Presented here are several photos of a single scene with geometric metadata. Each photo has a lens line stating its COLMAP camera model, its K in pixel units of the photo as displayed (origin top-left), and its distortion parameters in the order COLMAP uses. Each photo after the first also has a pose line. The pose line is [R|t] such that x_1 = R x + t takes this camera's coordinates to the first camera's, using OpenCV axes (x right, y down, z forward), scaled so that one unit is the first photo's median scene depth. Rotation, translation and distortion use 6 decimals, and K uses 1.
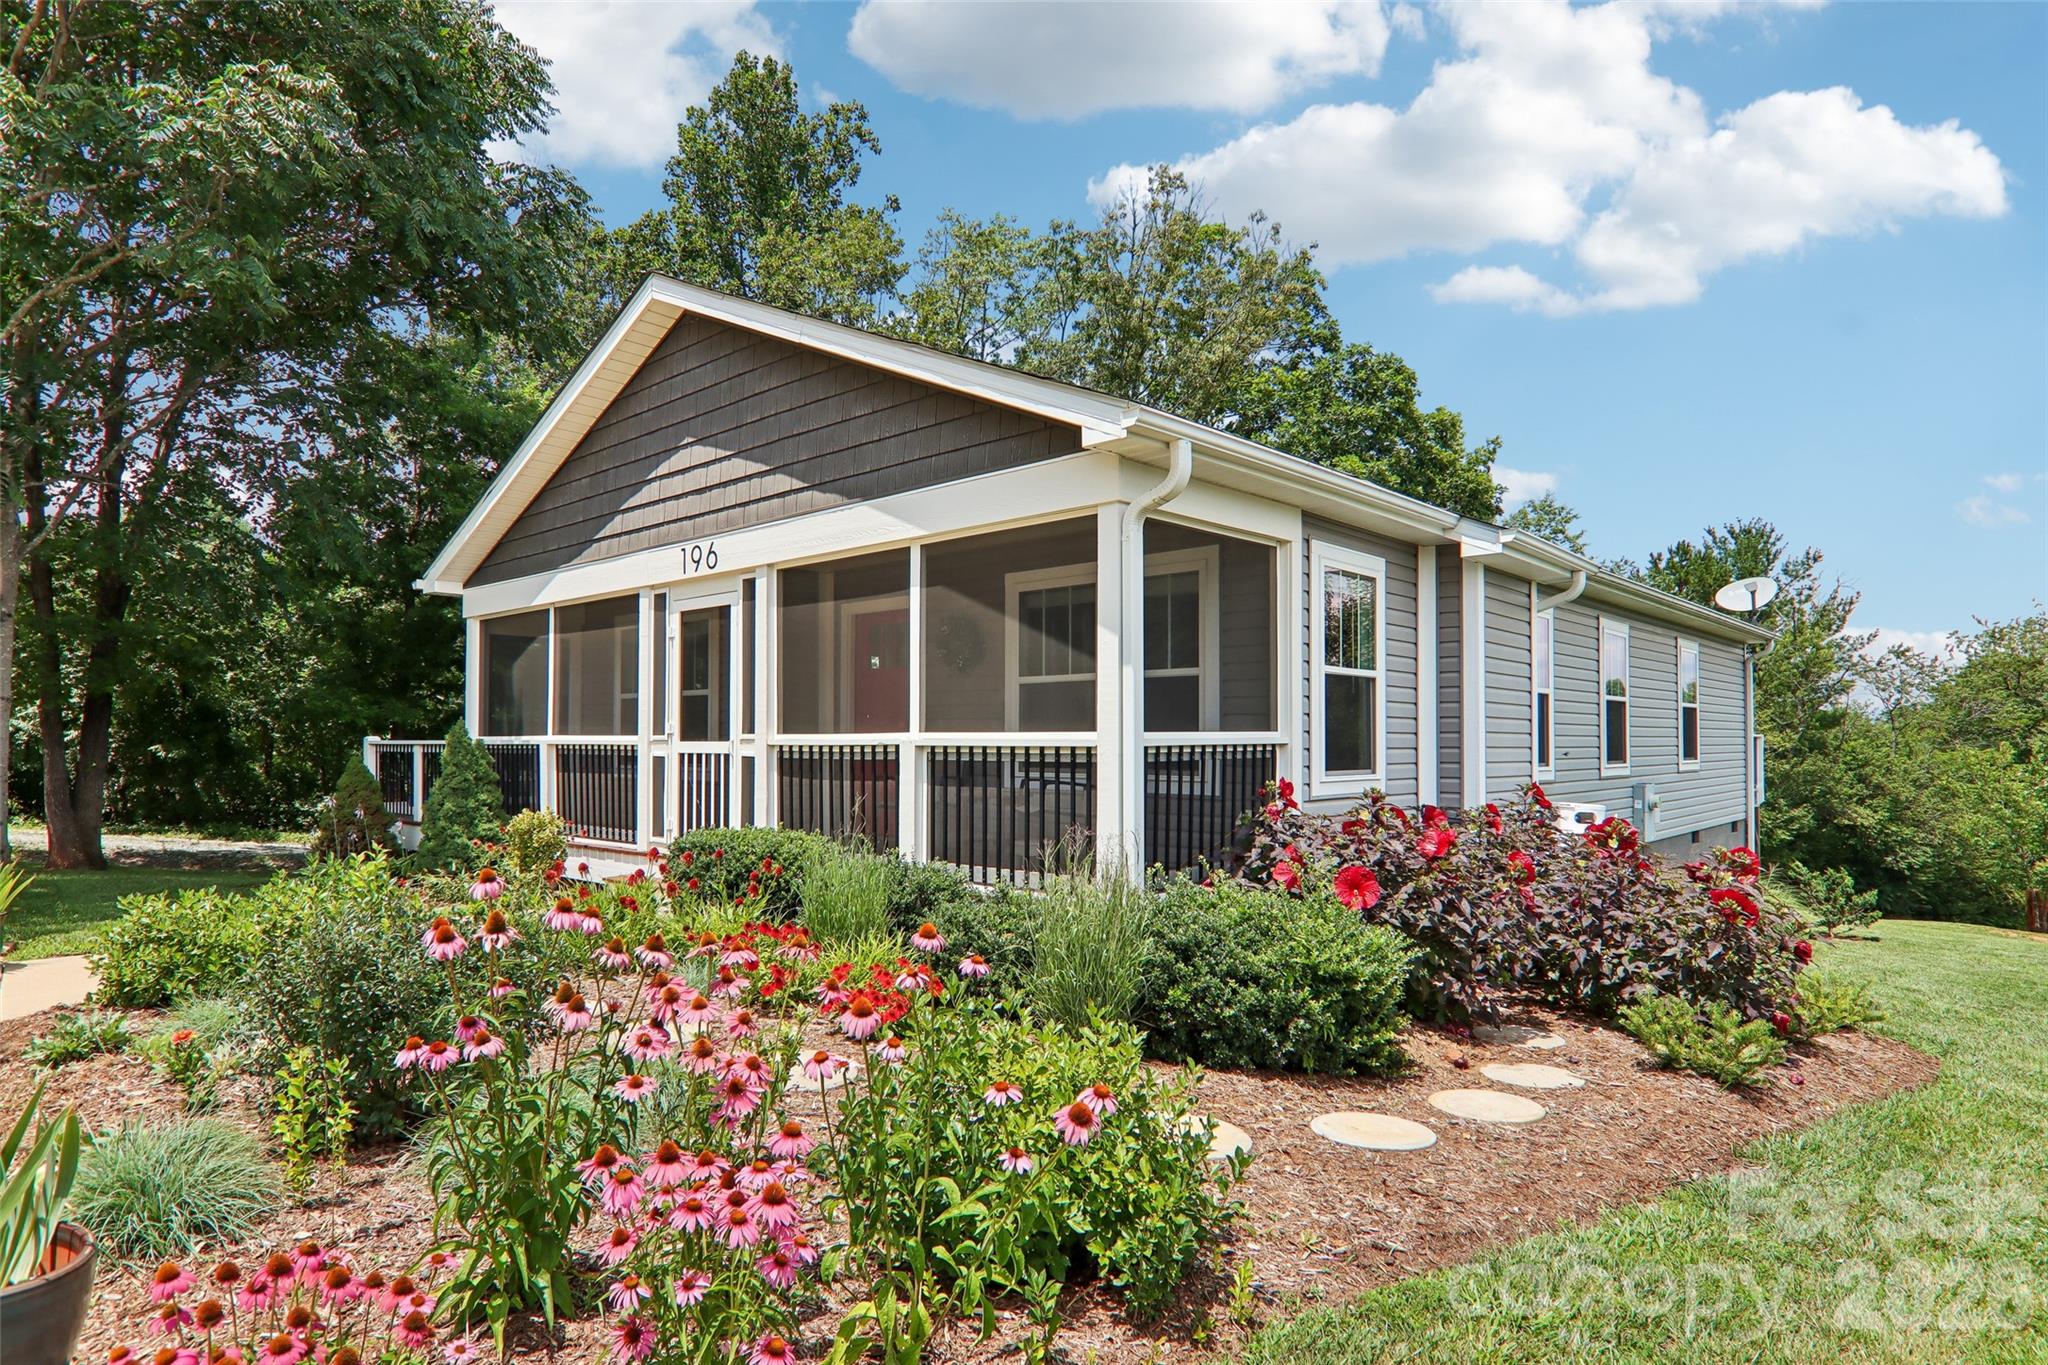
lens RADIAL K [[1137.4, 0, 1030.6], [0, 1137.4, 706.9], [0, 0, 1]] dist [0.002359, -0.016414]
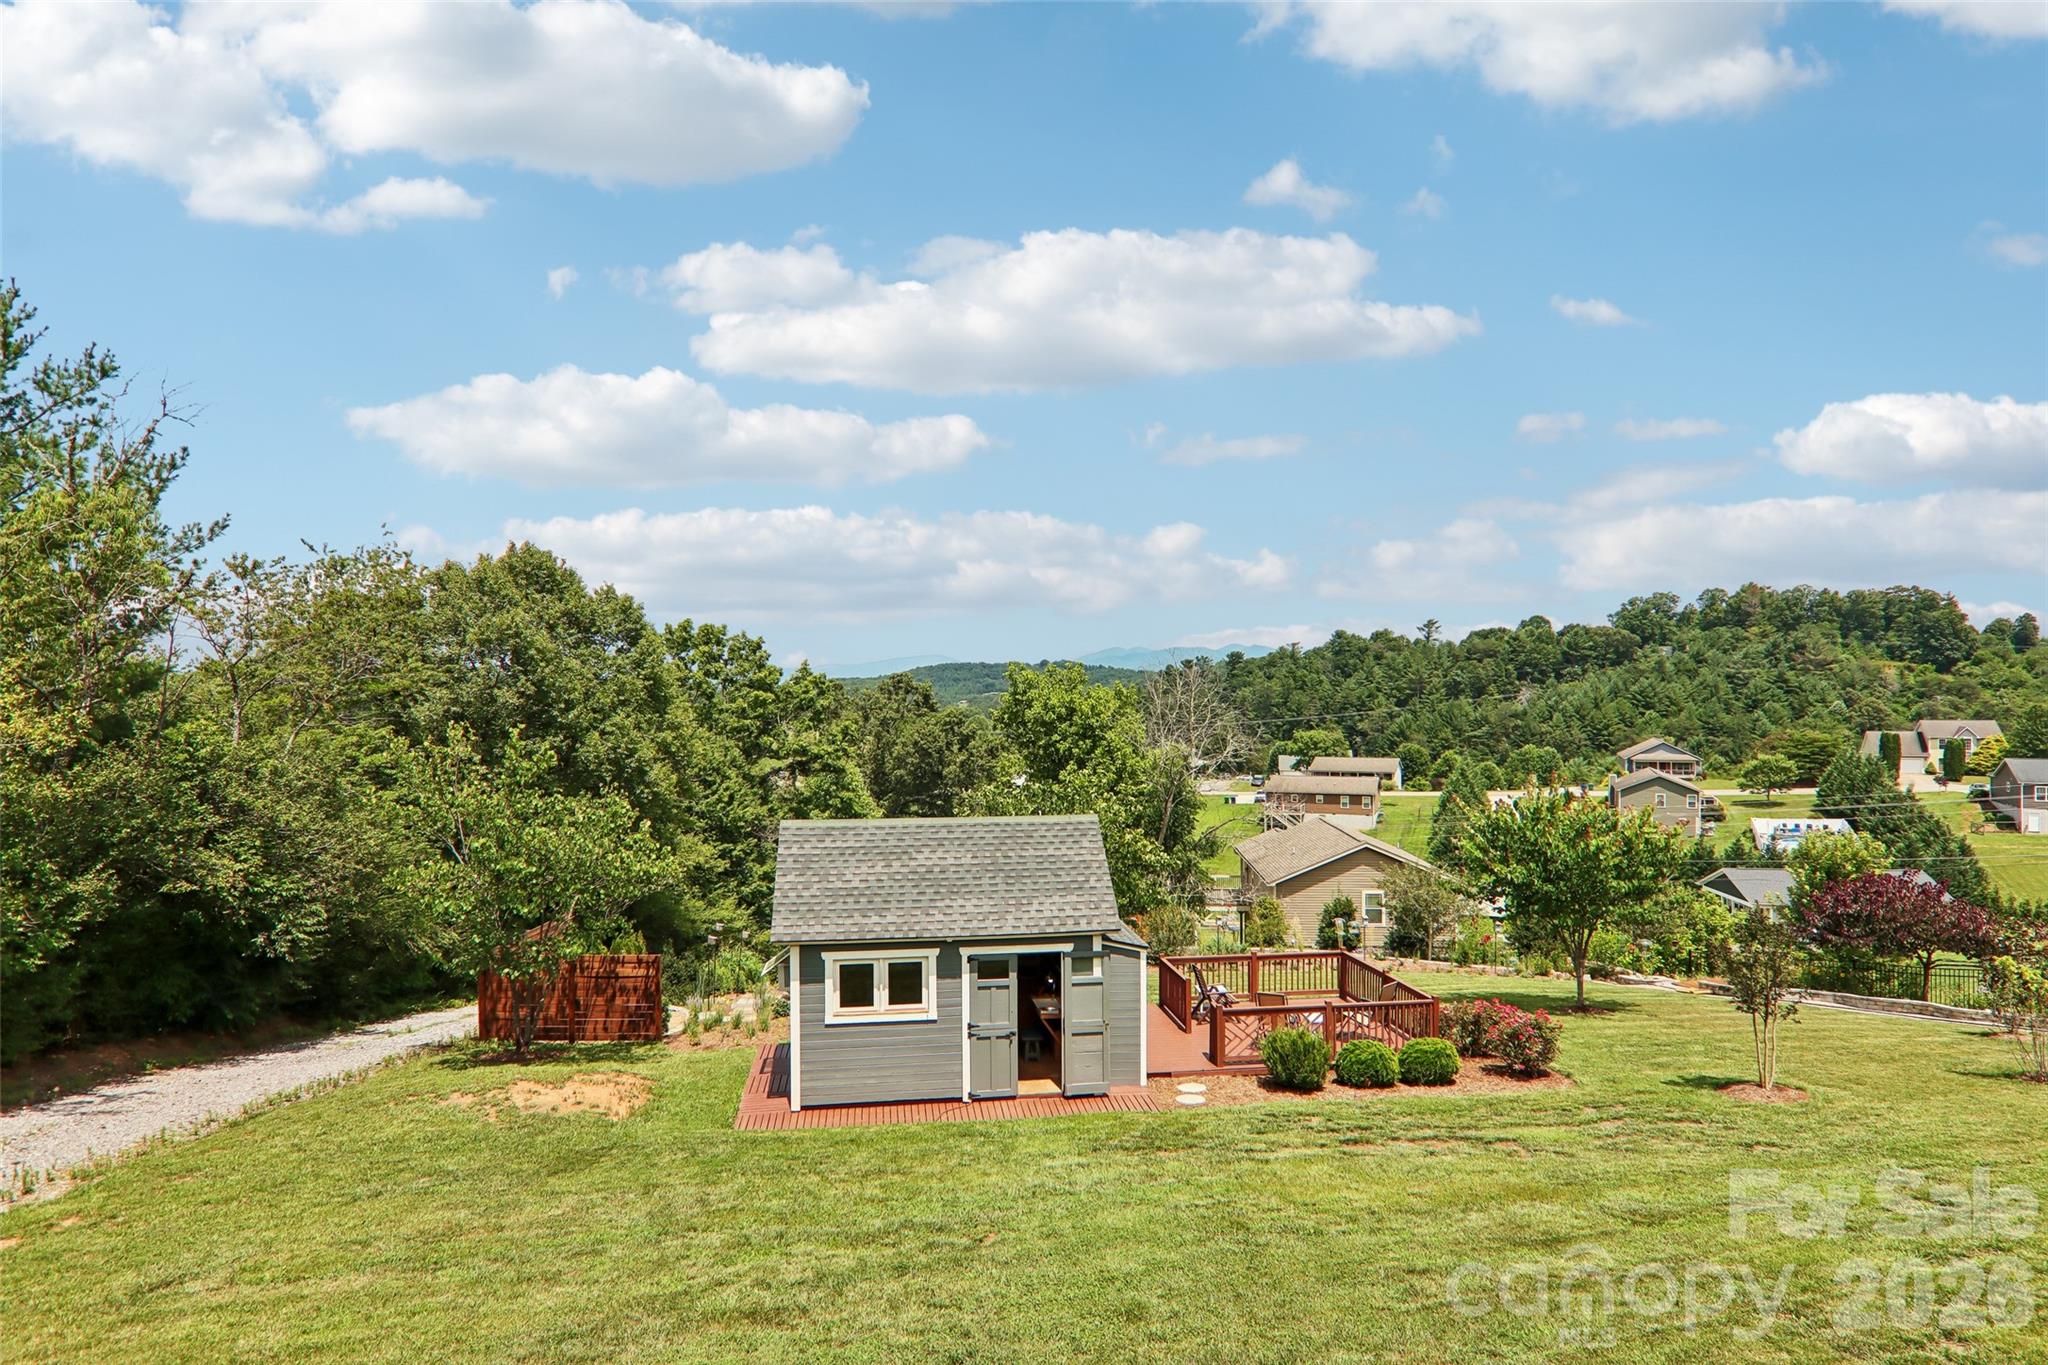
lens RADIAL K [[1137.4, 0, 1030.6], [0, 1137.4, 706.9], [0, 0, 1]] dist [0.002359, -0.016414]
pose [[0.230885, -0.012912, 0.972895, 0.358565], [-0.022810, 0.999565, 0.018679, 0.005742], [-0.972714, -0.026505, 0.230490, 0.584787]]
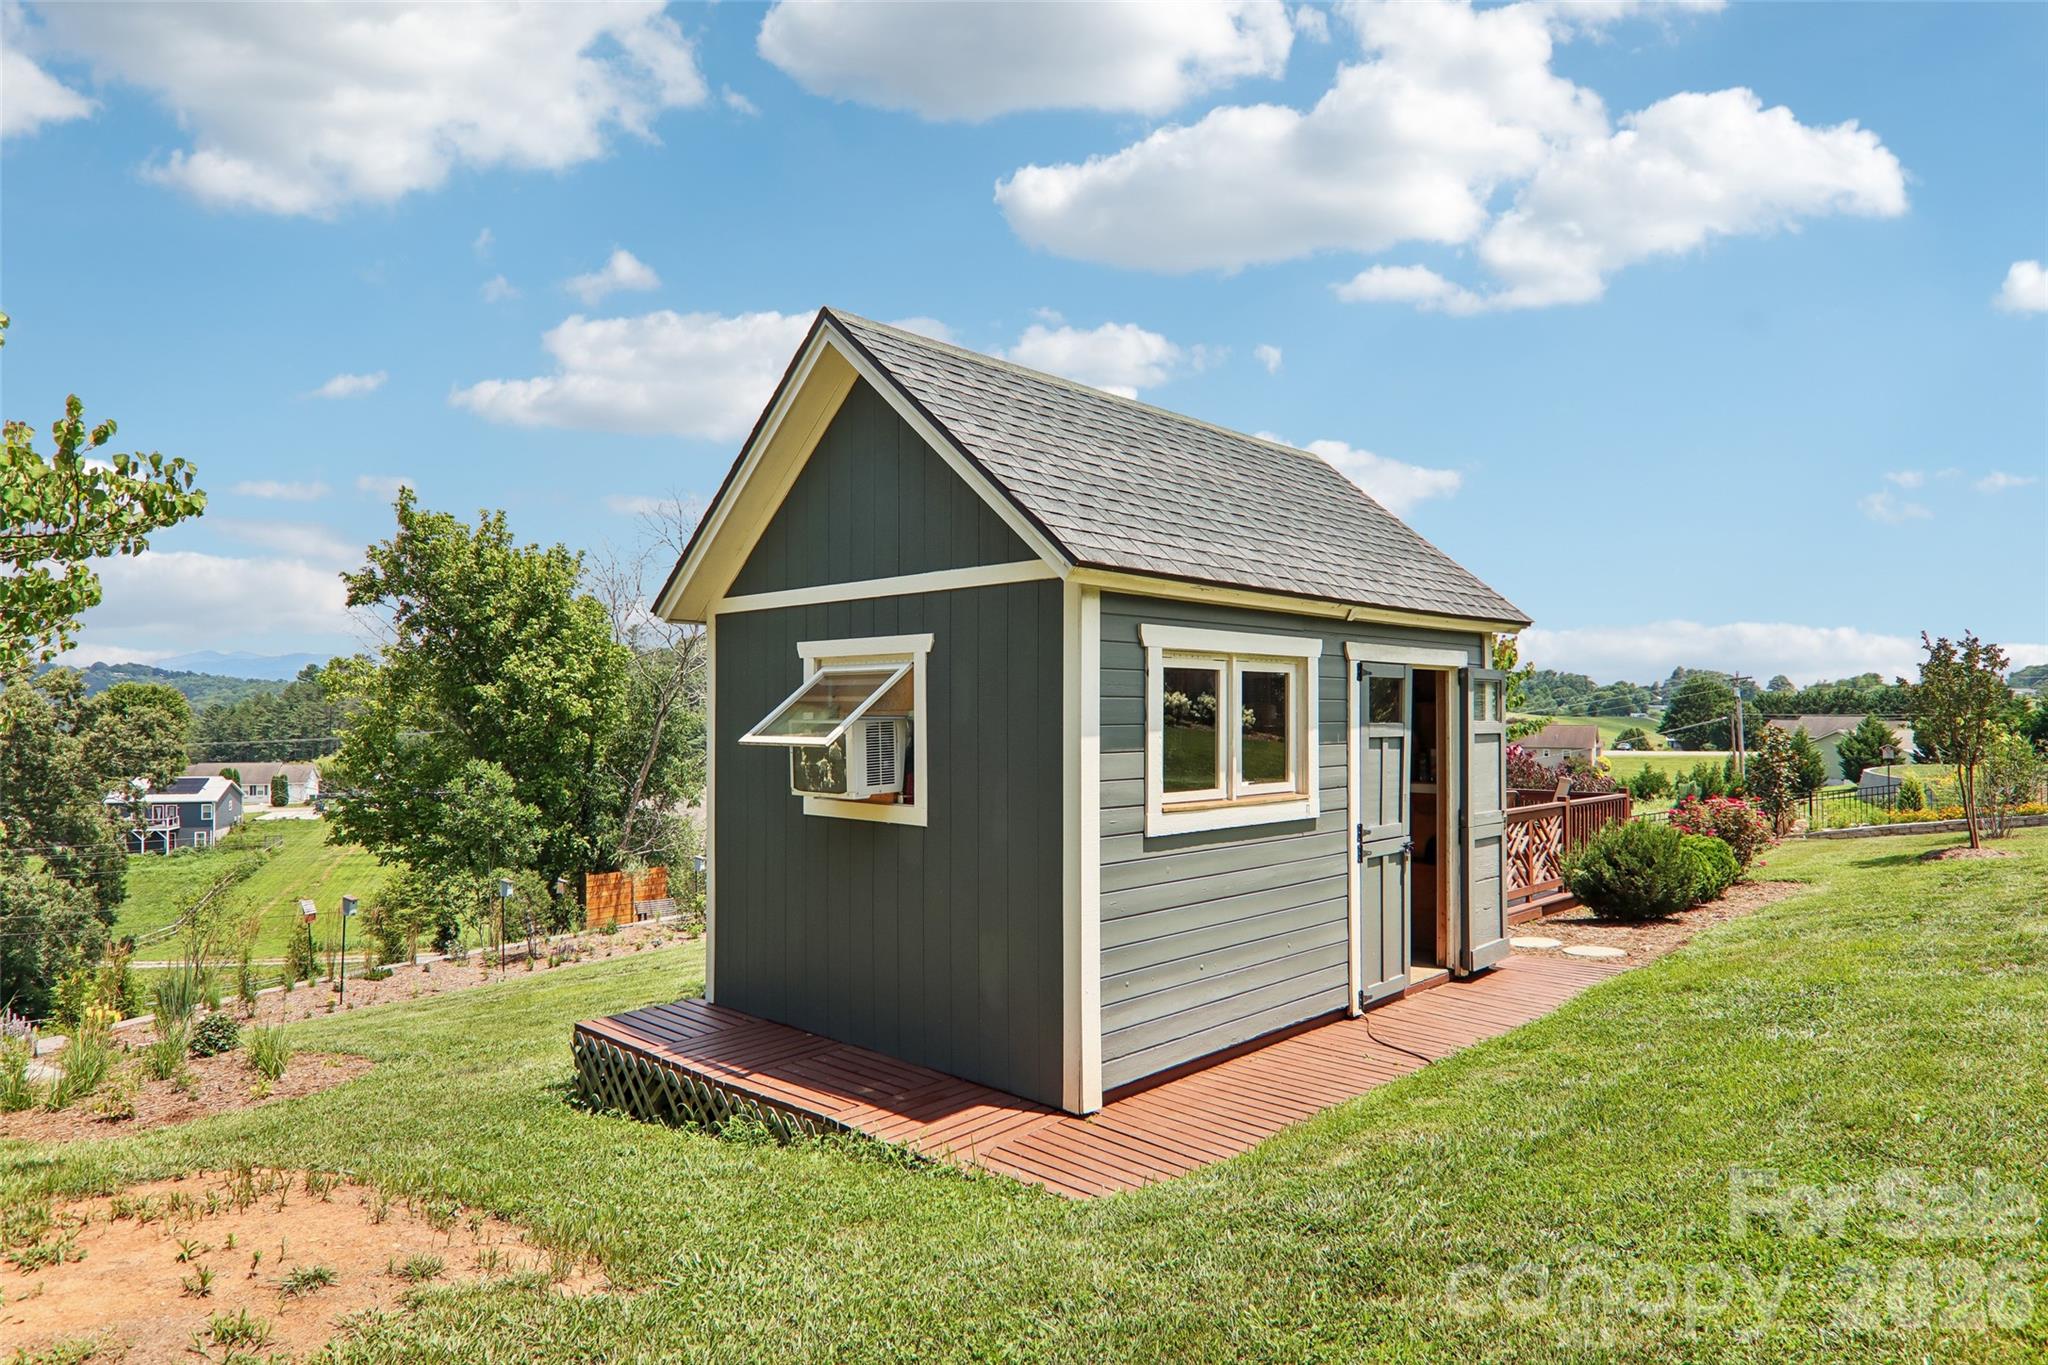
lens RADIAL K [[1217.7, 0, 1015.2], [0, 1217.7, 715.8], [0, 0, 1]] dist [-0.000822, -0.000354]
pose [[-0.413722, -0.003908, 0.910395, 0.641580], [-0.027171, 0.999598, -0.008057, 0.129987], [-0.909998, -0.028070, -0.413662, 0.854791]]
